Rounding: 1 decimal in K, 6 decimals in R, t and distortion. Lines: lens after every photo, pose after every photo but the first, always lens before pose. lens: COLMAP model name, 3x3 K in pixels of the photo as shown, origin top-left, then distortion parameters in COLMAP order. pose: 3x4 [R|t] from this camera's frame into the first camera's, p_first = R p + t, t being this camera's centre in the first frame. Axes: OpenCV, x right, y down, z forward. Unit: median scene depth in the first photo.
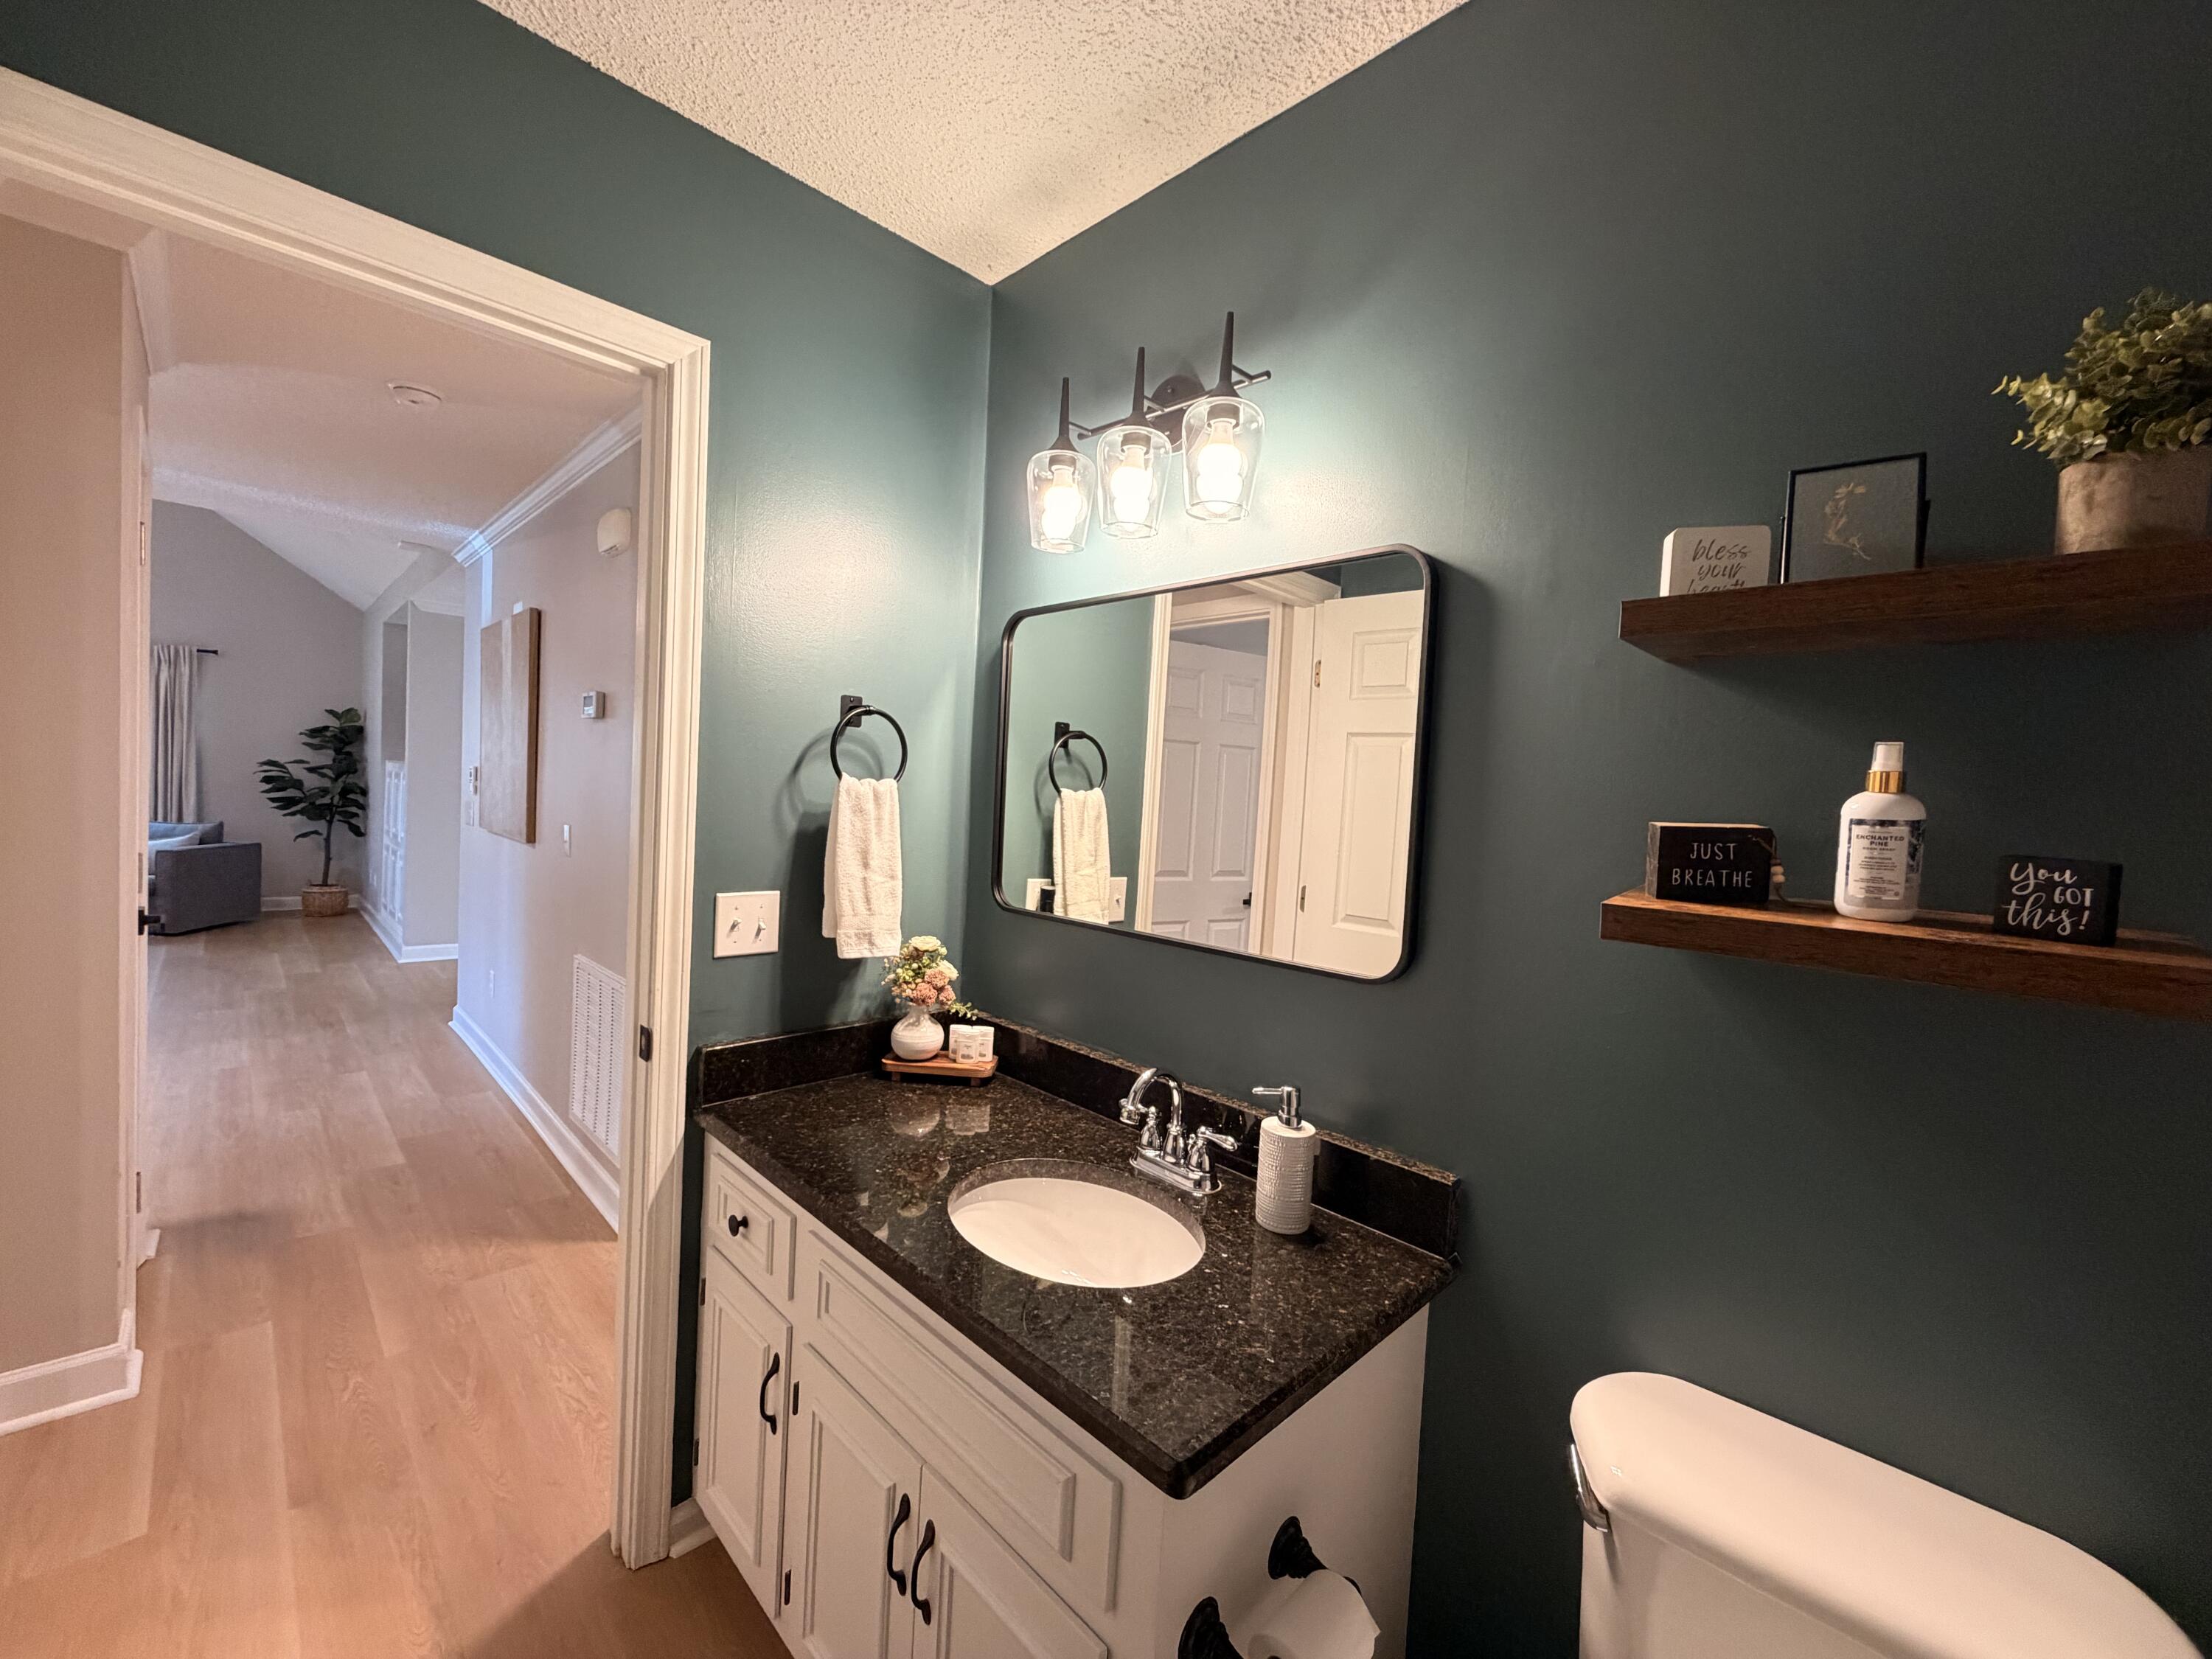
lens RADIAL K [[885.3, 0, 1106.0], [0, 885.3, 829.5], [0, 0, 1]] dist [0.000075, 0.000095]
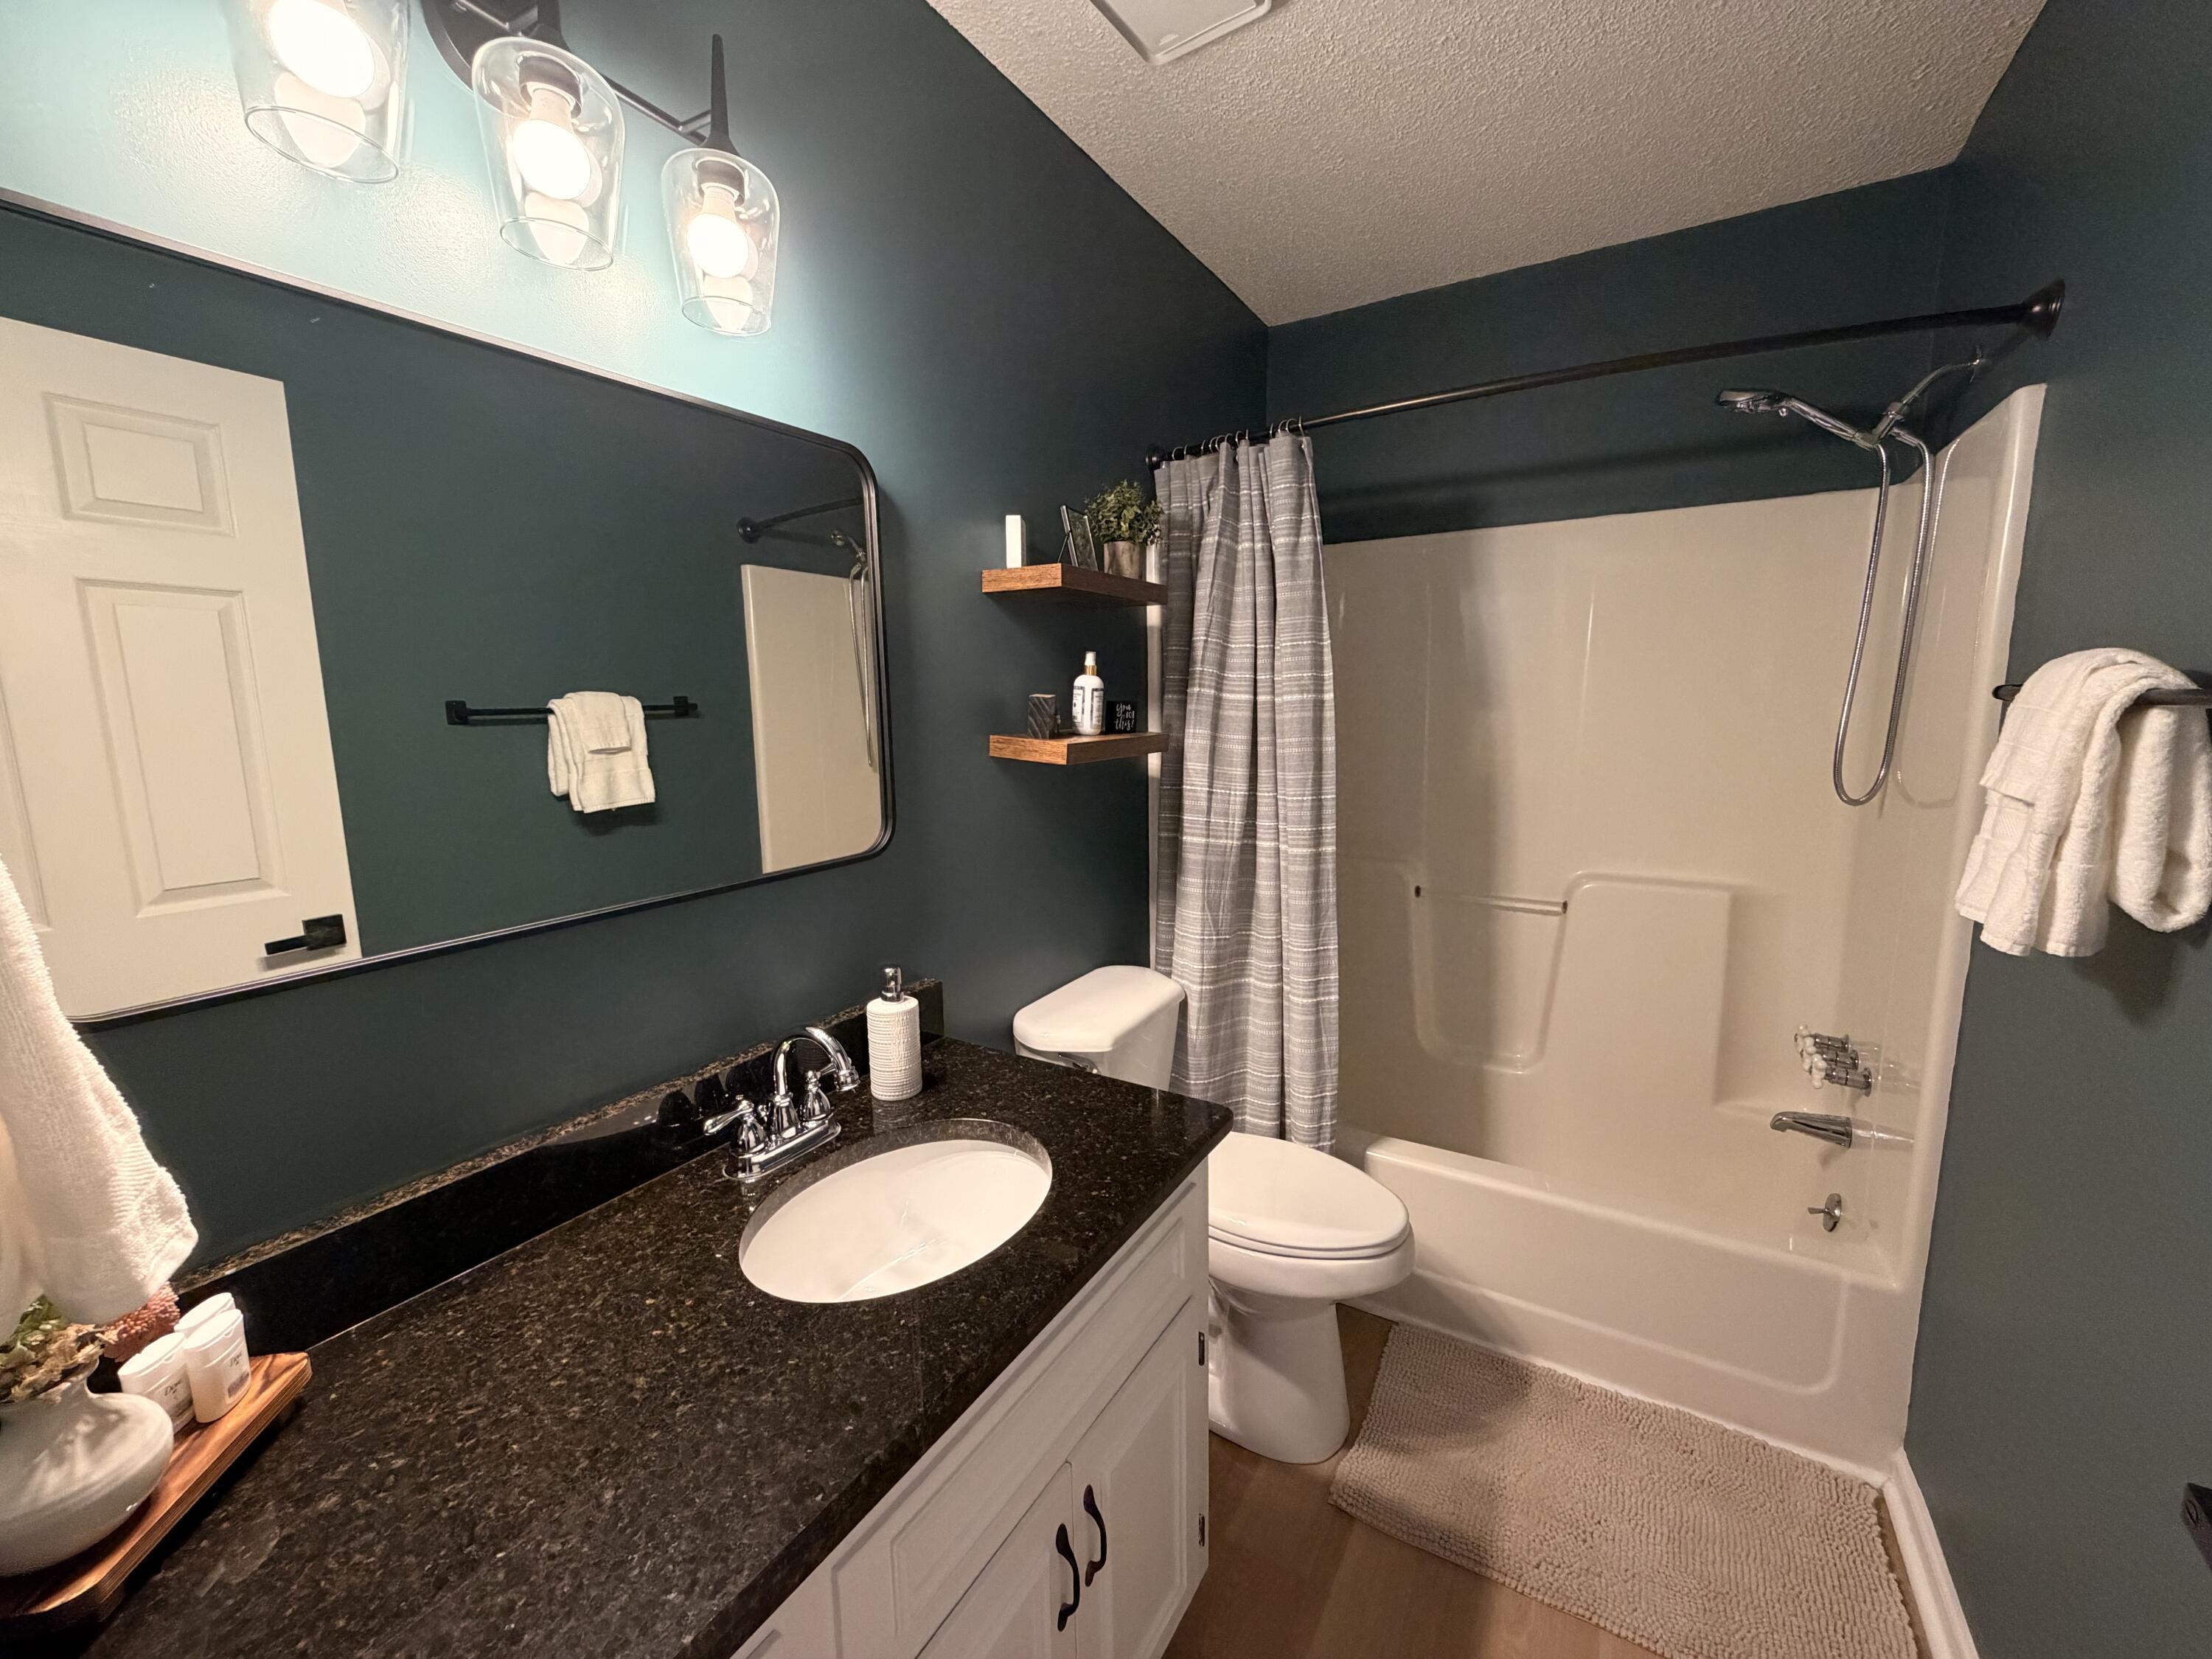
lens RADIAL K [[885.3, 0, 1106.0], [0, 885.3, 829.5], [0, 0, 1]] dist [0.000075, 0.000095]
pose [[-0.242522, -0.189058, 0.951546, -1.284754], [0.040102, 0.978036, 0.204542, -0.116835], [-0.969317, 0.087764, -0.229614, 1.516466]]
